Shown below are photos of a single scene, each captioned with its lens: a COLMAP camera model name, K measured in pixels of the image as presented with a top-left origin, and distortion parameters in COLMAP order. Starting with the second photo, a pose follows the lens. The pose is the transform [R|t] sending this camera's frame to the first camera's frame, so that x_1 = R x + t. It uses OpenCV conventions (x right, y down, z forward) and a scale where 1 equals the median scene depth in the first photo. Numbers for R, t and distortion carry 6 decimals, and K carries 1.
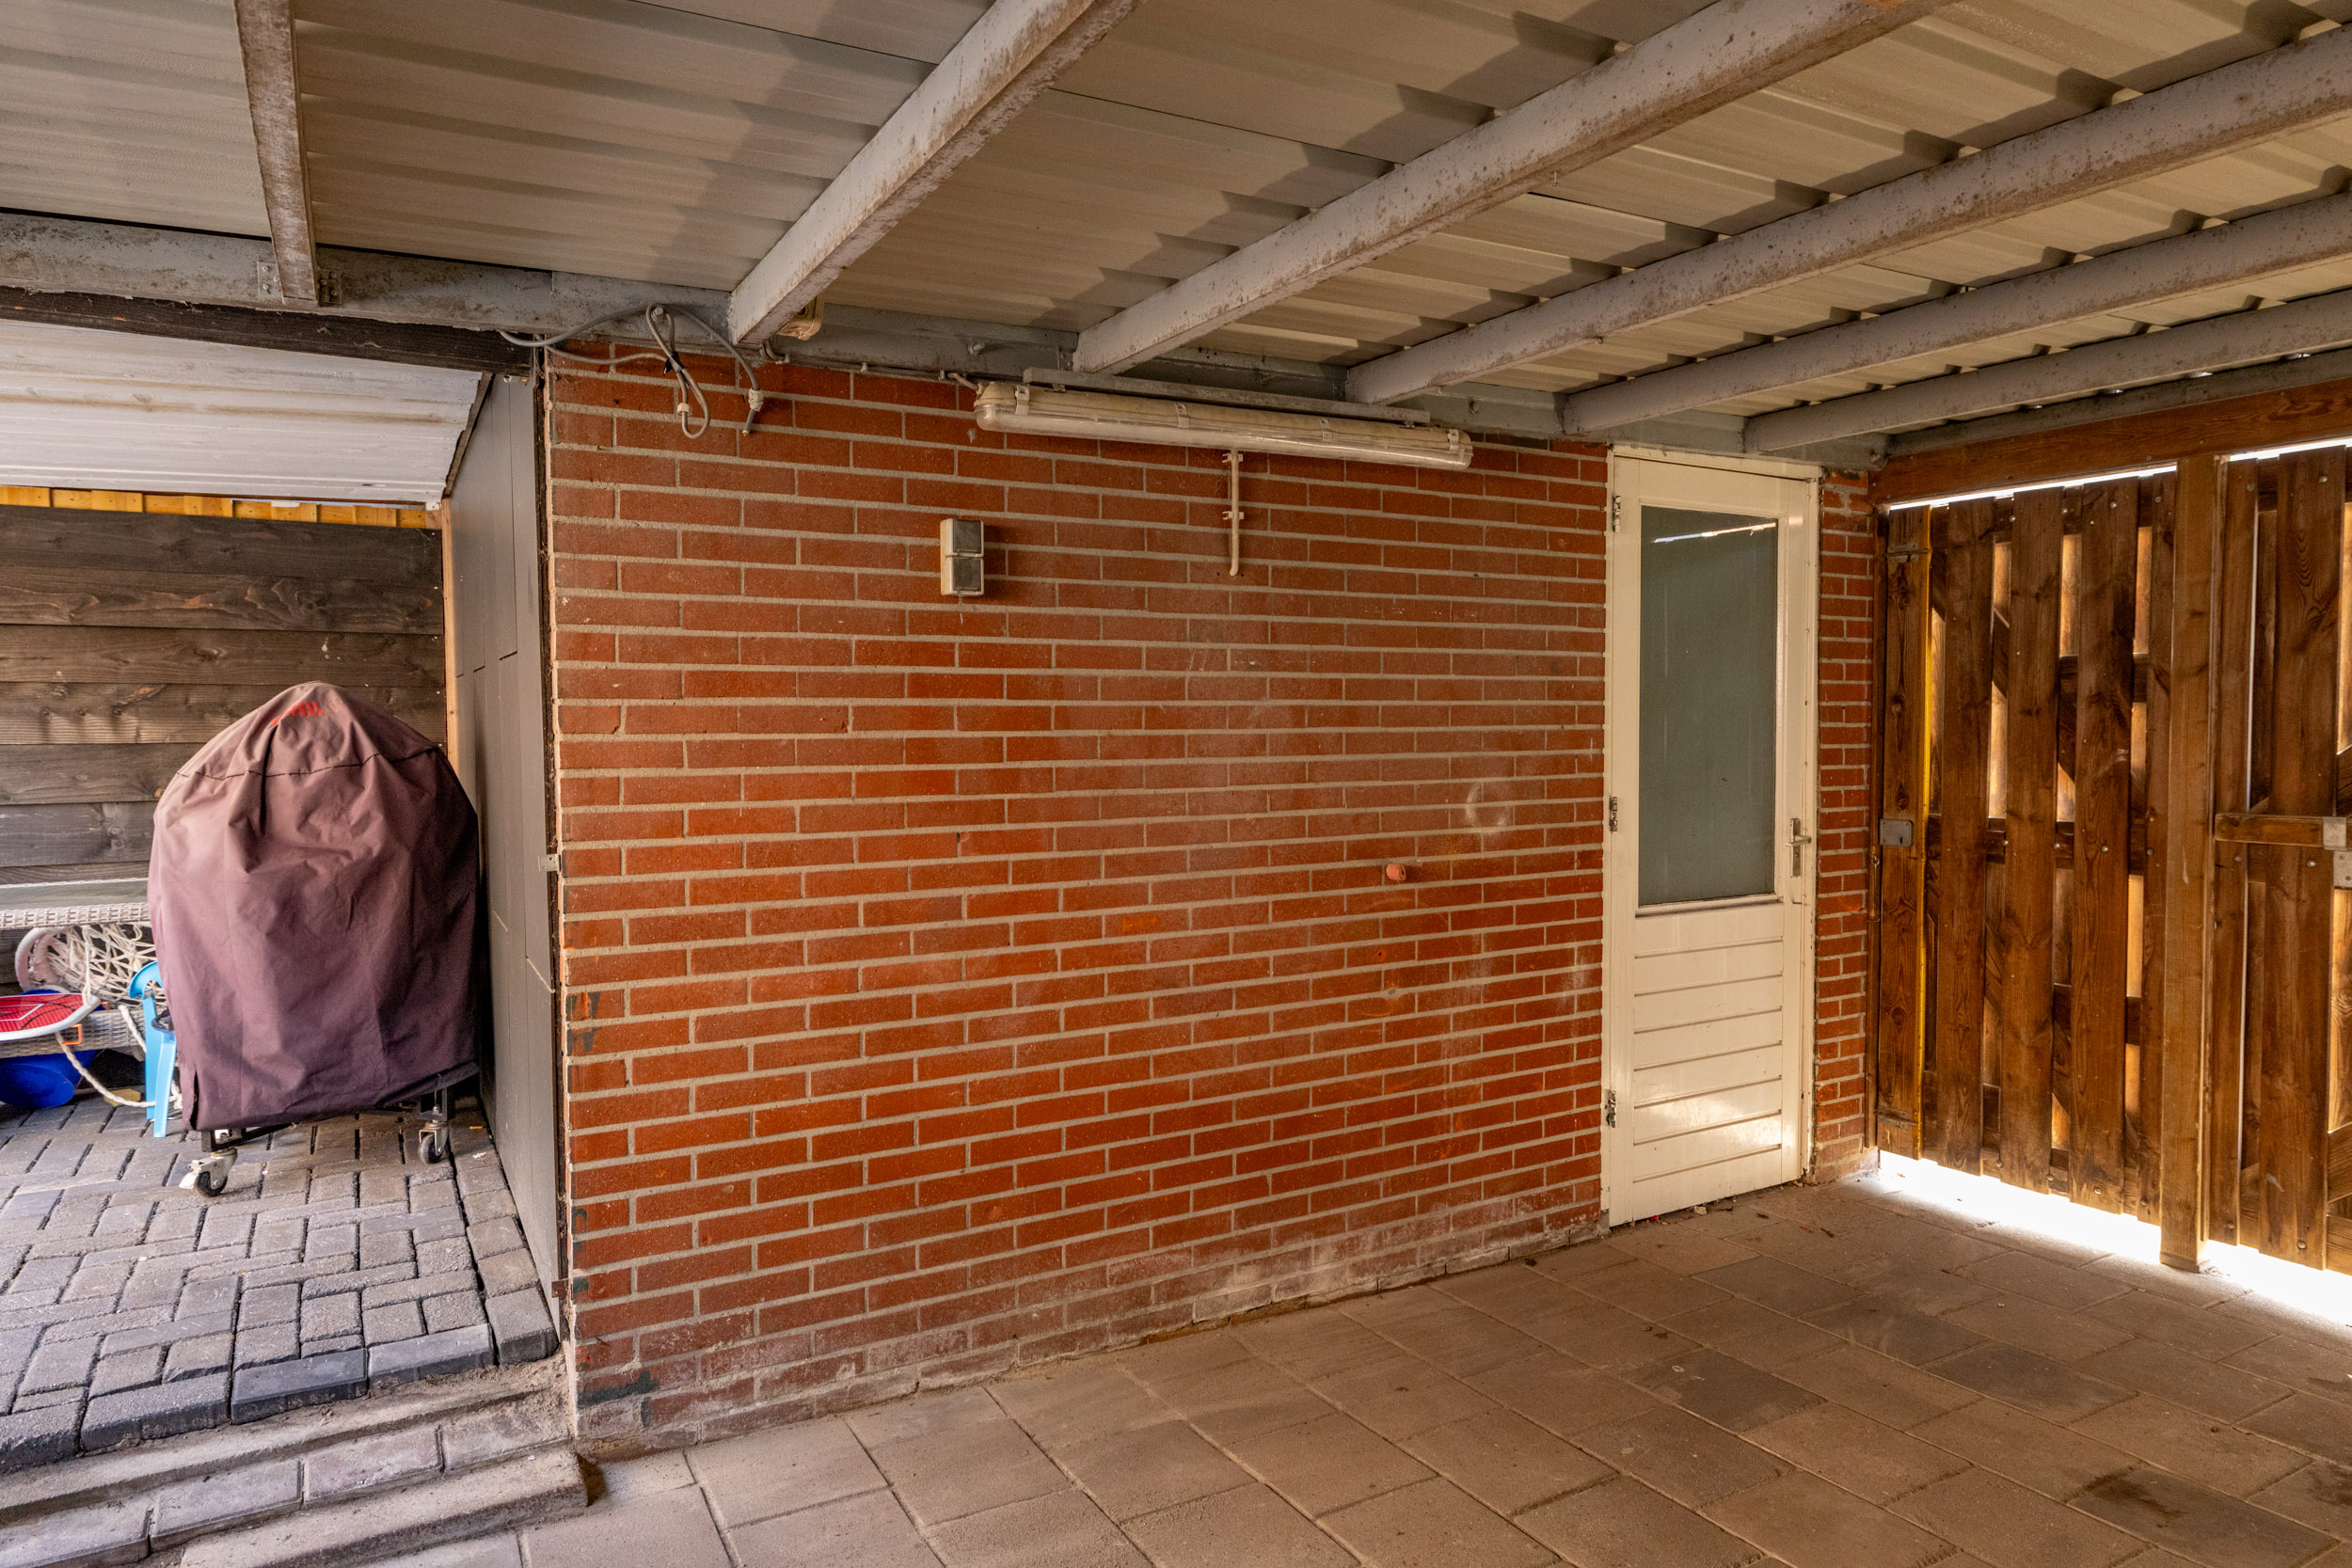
lens RADIAL K [[1379.4, 0, 1164.9], [0, 1379.4, 776.1], [0, 0, 1]] dist [-0.003763, -0.001971]
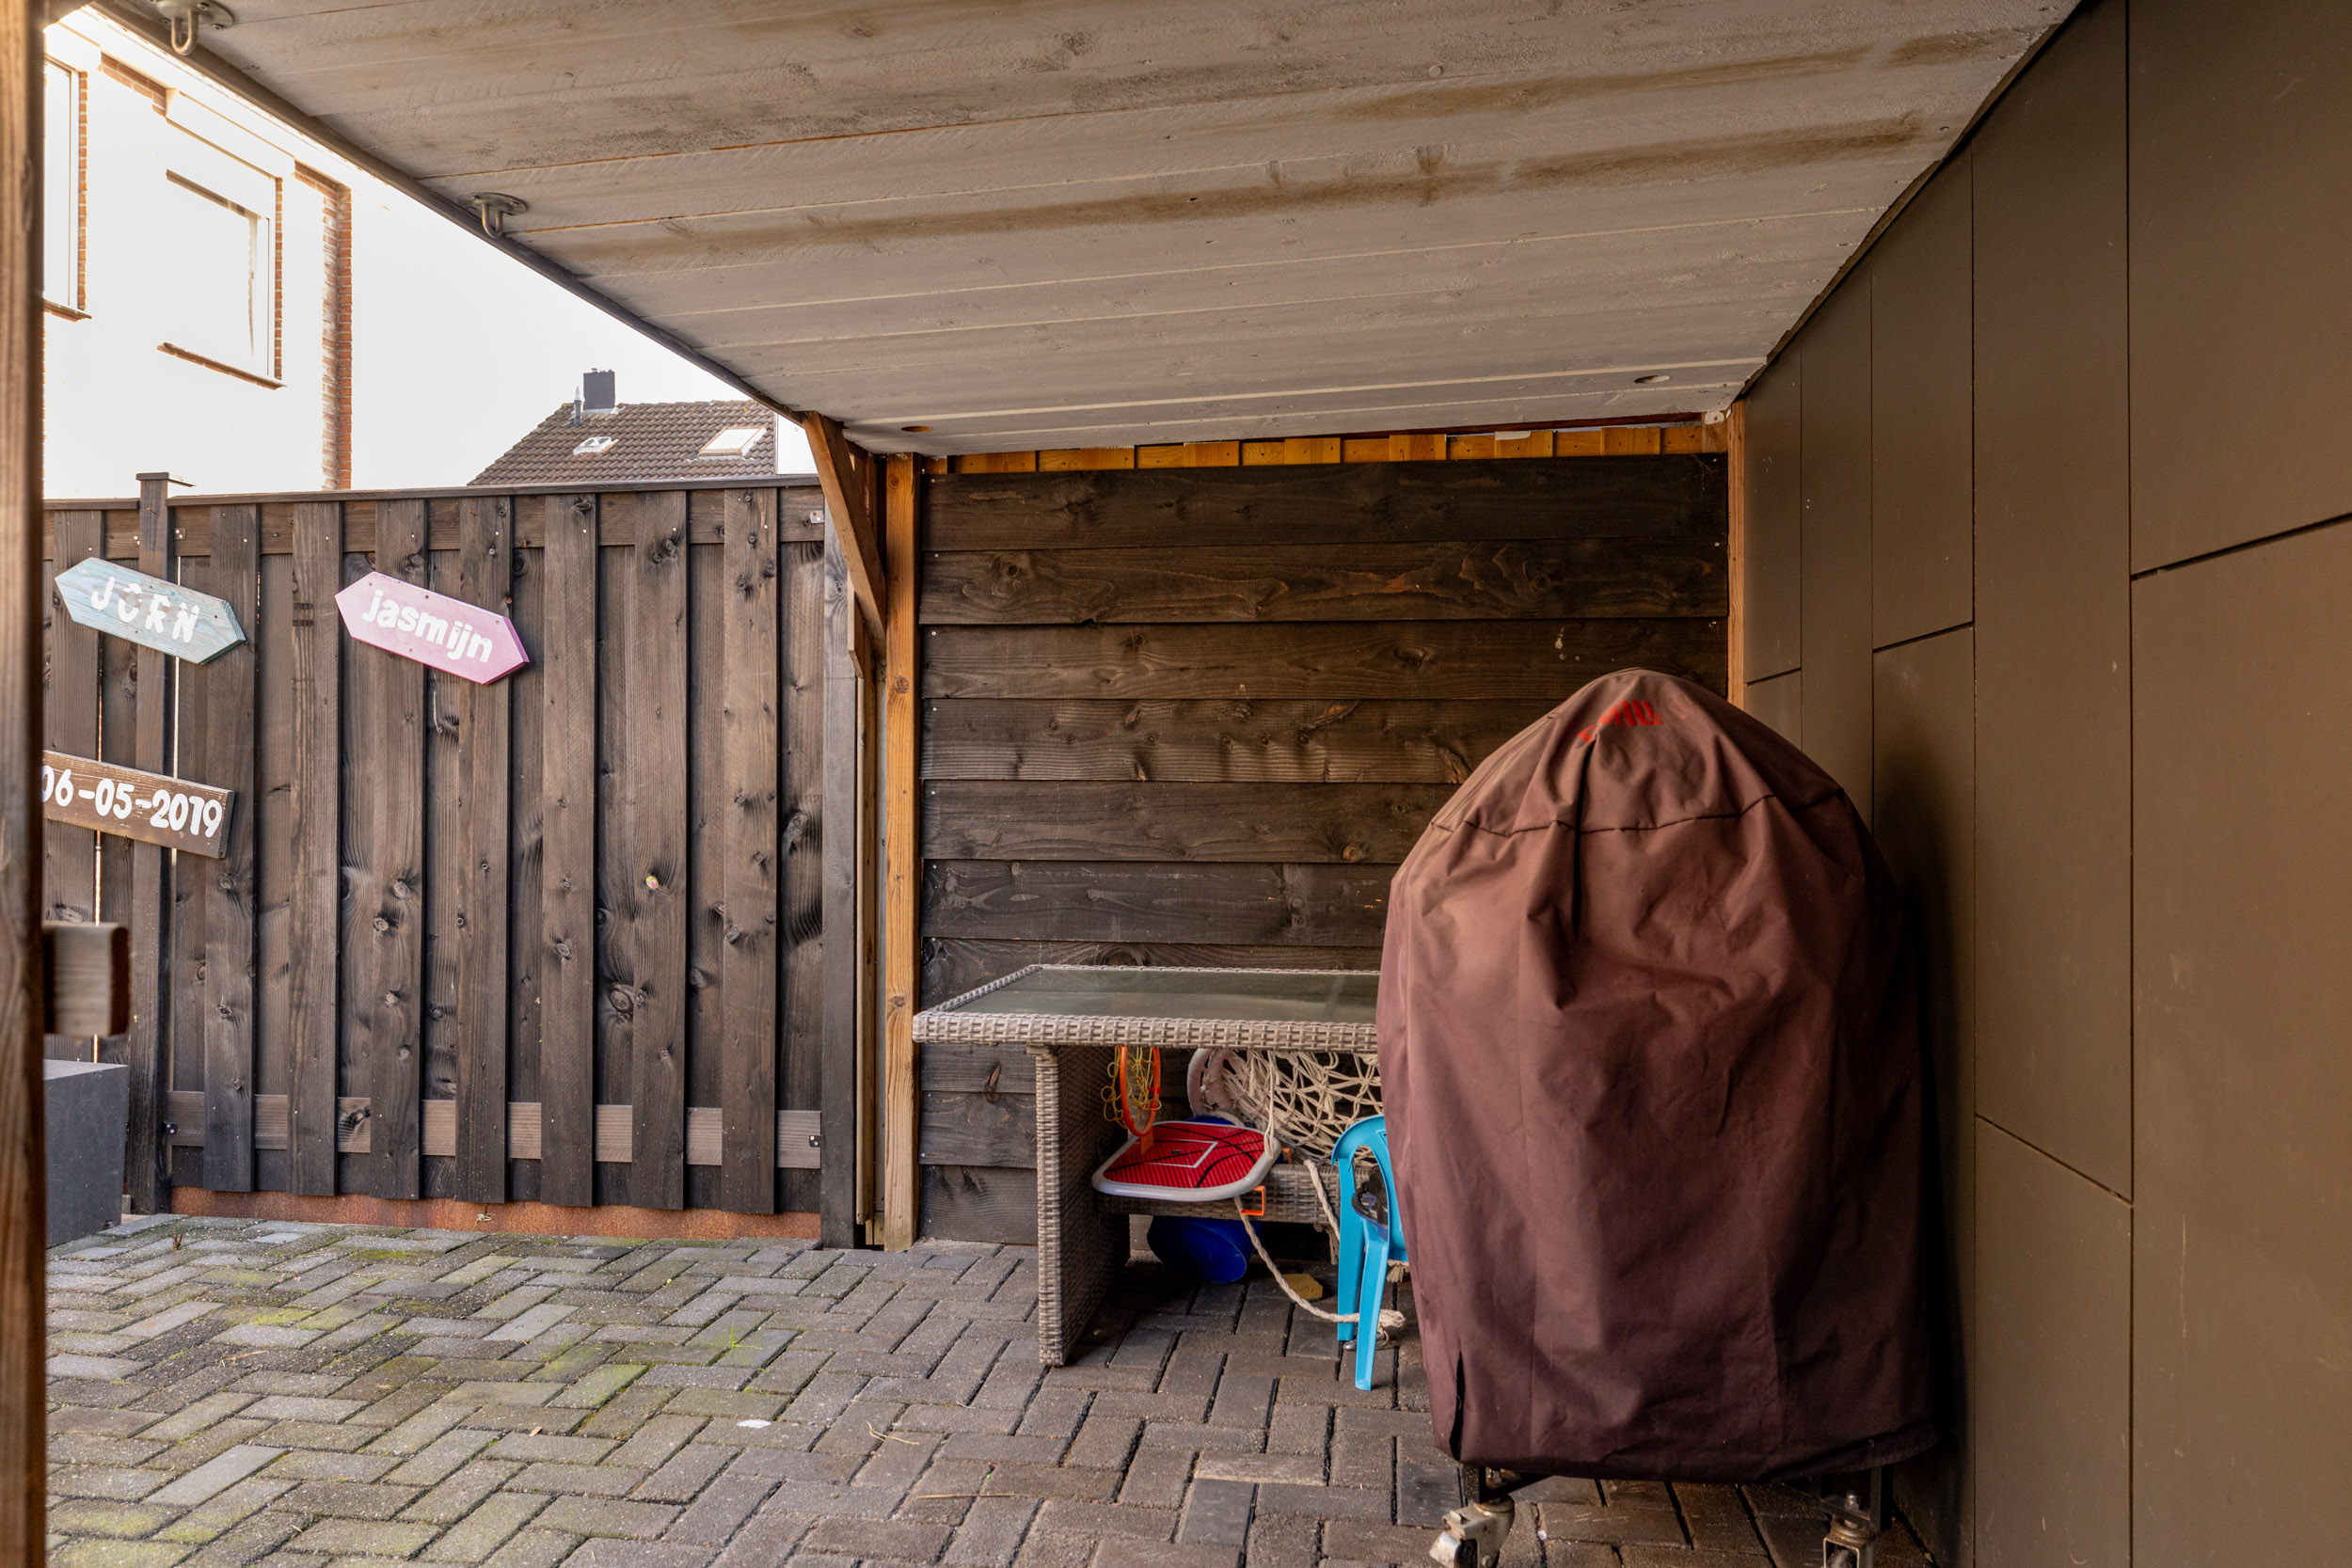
lens RADIAL K [[1544.5, 0, 1168.2], [0, 1544.5, 781.9], [0, 0, 1]] dist [0.007029, -0.000354]
pose [[0.779250, 0.006881, -0.626675, -0.393583], [-0.033579, 0.998962, -0.030785, 0.004598], [0.625813, 0.045033, 0.778672, 0.412608]]
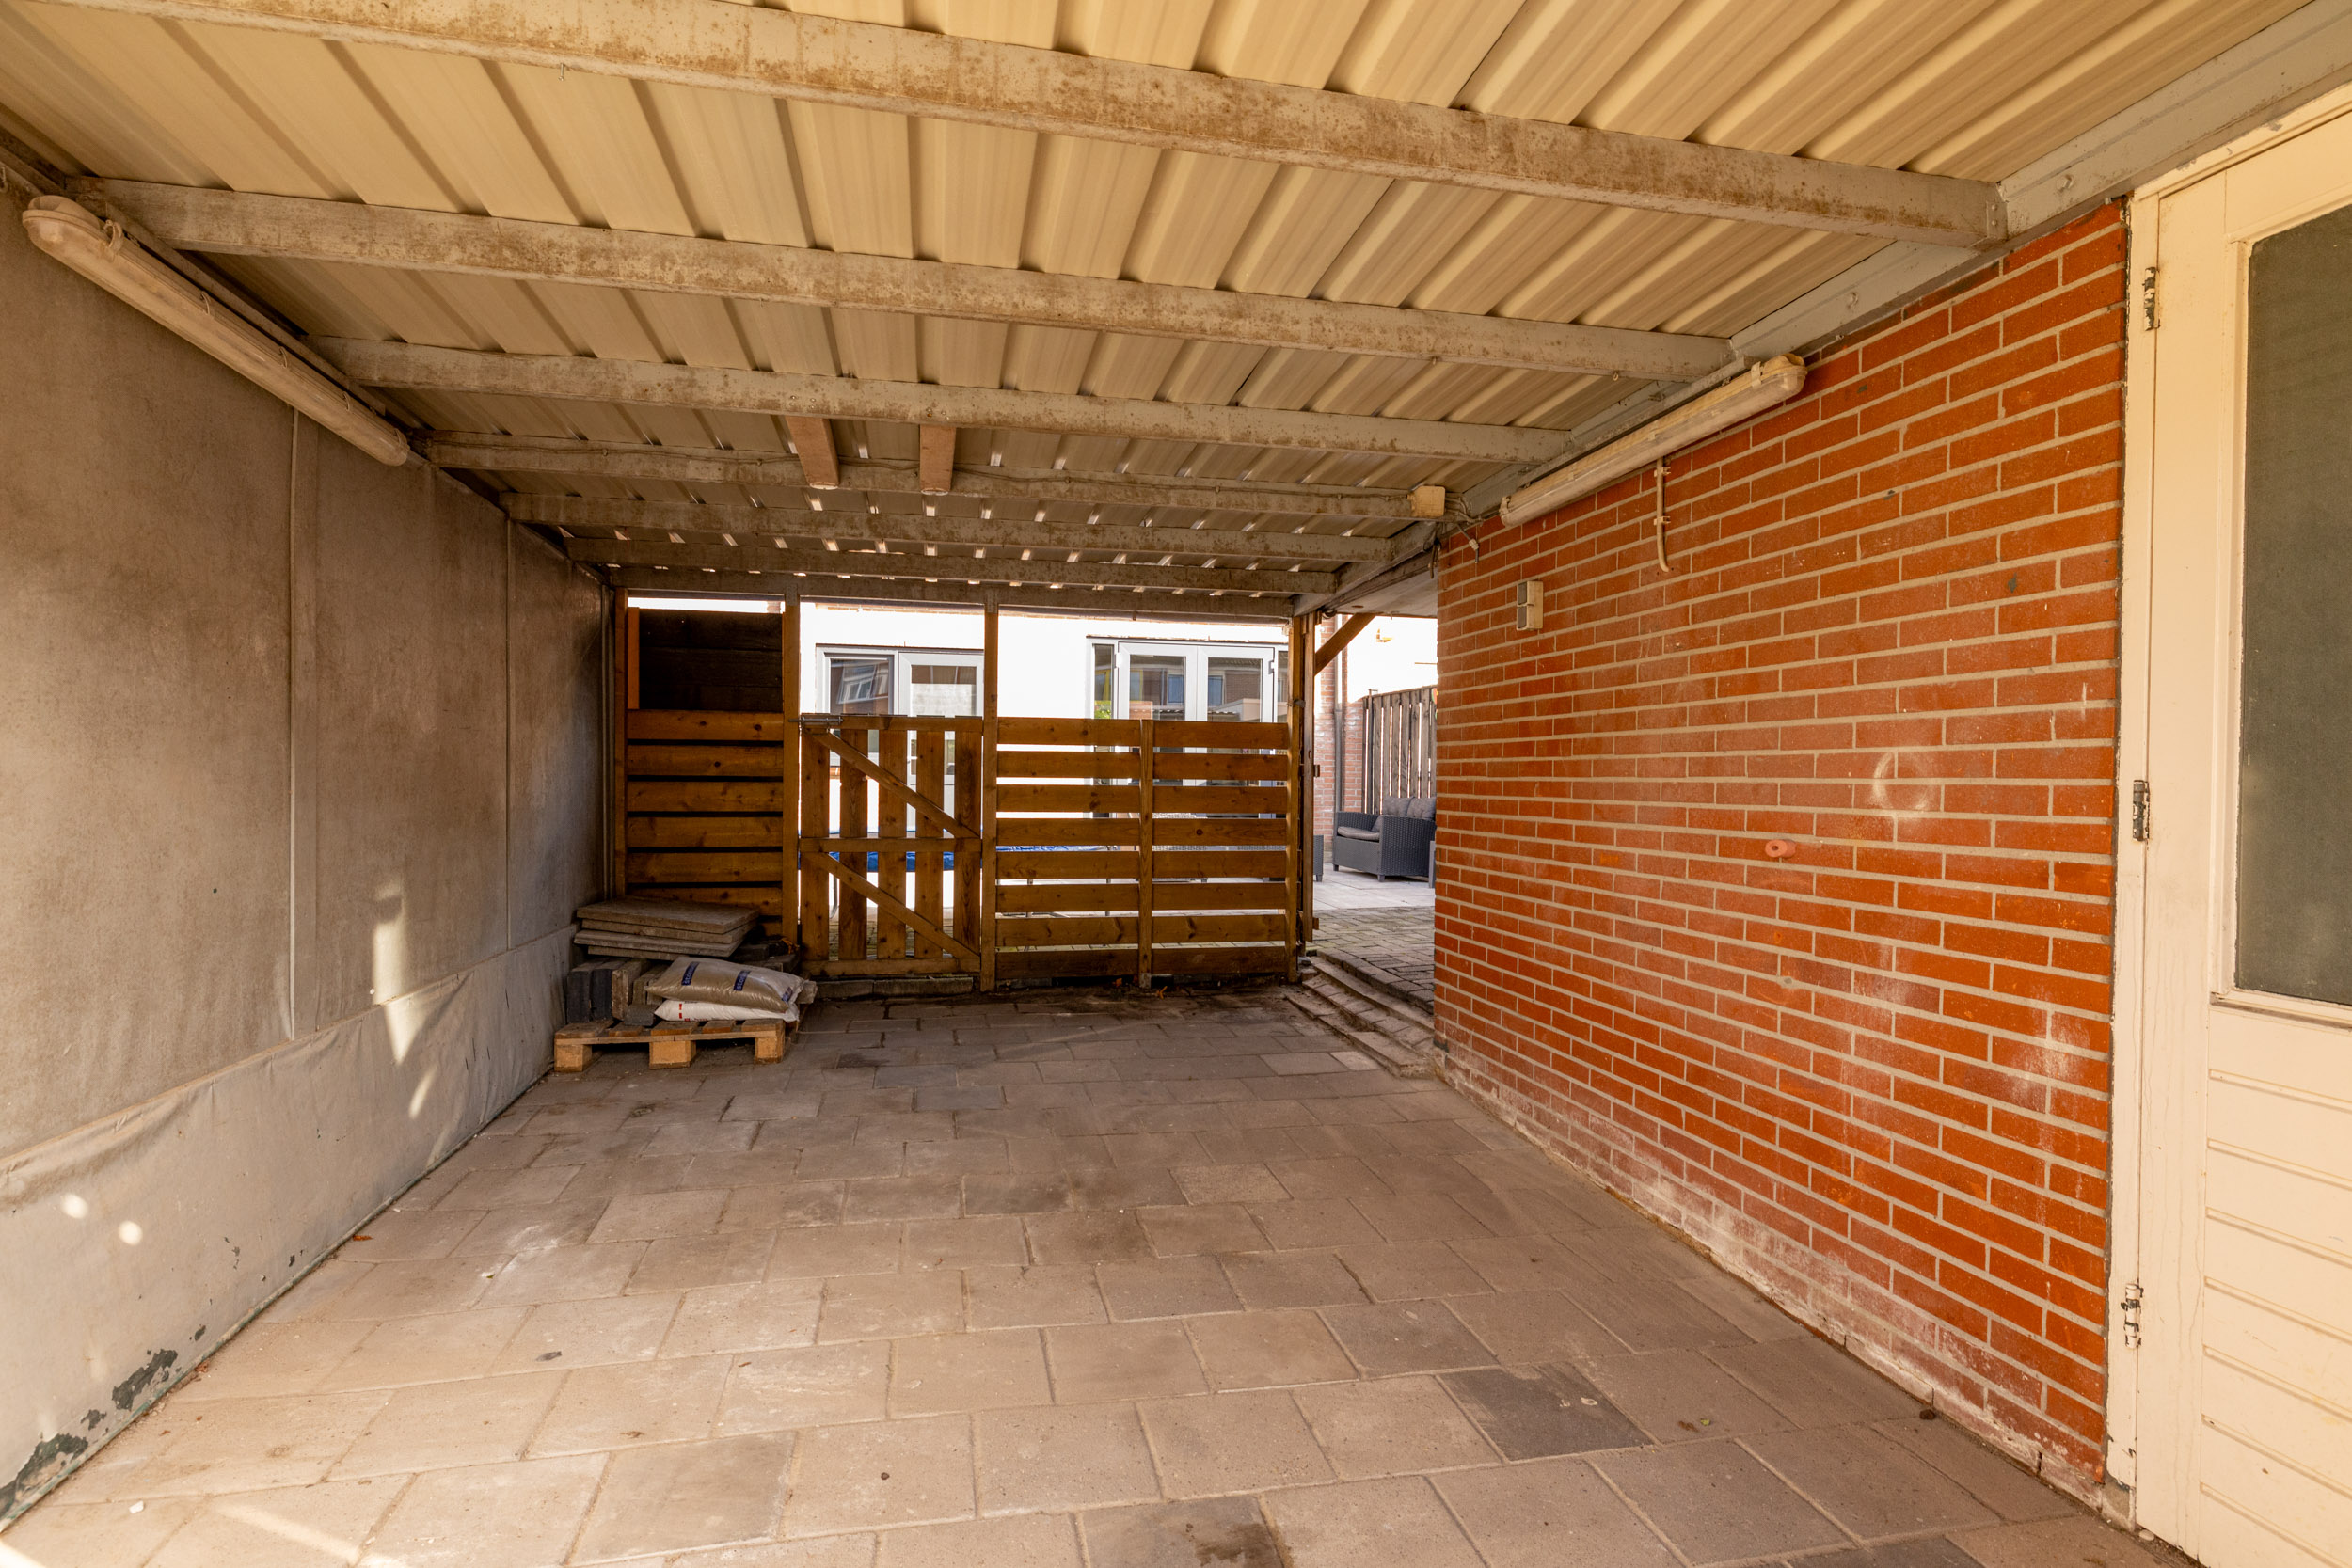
lens RADIAL K [[1127.9, 0, 1169.1], [0, 1127.9, 792.3], [0, 0, 1]] dist [-0.001843, 0.000213]
pose [[-0.297063, 0.016395, -0.954717, 0.902190], [-0.047270, 0.998374, 0.031853, 0.024498], [0.953687, 0.054592, -0.295805, 0.743820]]
